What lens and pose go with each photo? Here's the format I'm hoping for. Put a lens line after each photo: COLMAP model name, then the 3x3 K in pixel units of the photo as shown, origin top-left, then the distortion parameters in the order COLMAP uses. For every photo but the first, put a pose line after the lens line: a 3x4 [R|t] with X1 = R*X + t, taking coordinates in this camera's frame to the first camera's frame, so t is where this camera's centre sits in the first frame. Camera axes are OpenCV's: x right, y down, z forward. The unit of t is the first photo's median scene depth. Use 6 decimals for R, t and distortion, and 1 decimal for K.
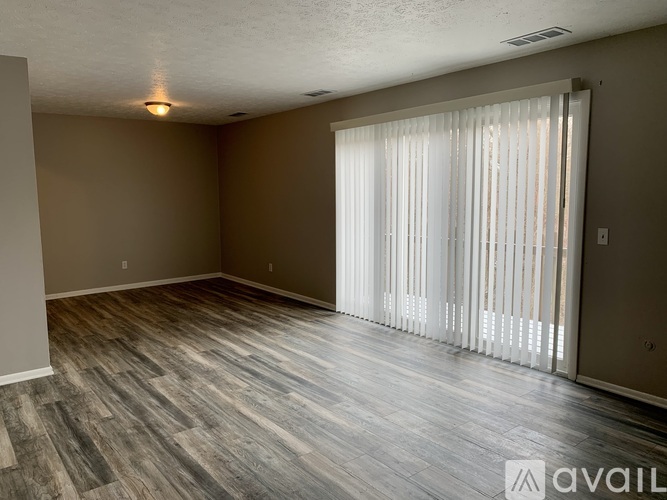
lens RADIAL K [[513.0, 0, 326.1], [0, 513.0, 246.7], [0, 0, 1]] dist [0.022783, -0.010606]
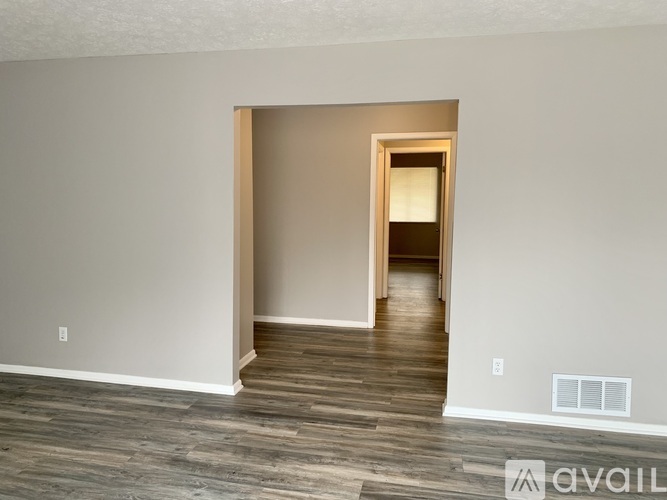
lens RADIAL K [[513.0, 0, 326.1], [0, 513.0, 246.7], [0, 0, 1]] dist [0.022783, -0.010606]
pose [[-0.763233, 0.073598, -0.641918, 0.138981], [-0.074515, 0.976836, 0.200595, -0.120418], [0.641812, 0.200933, -0.740069, 1.042050]]
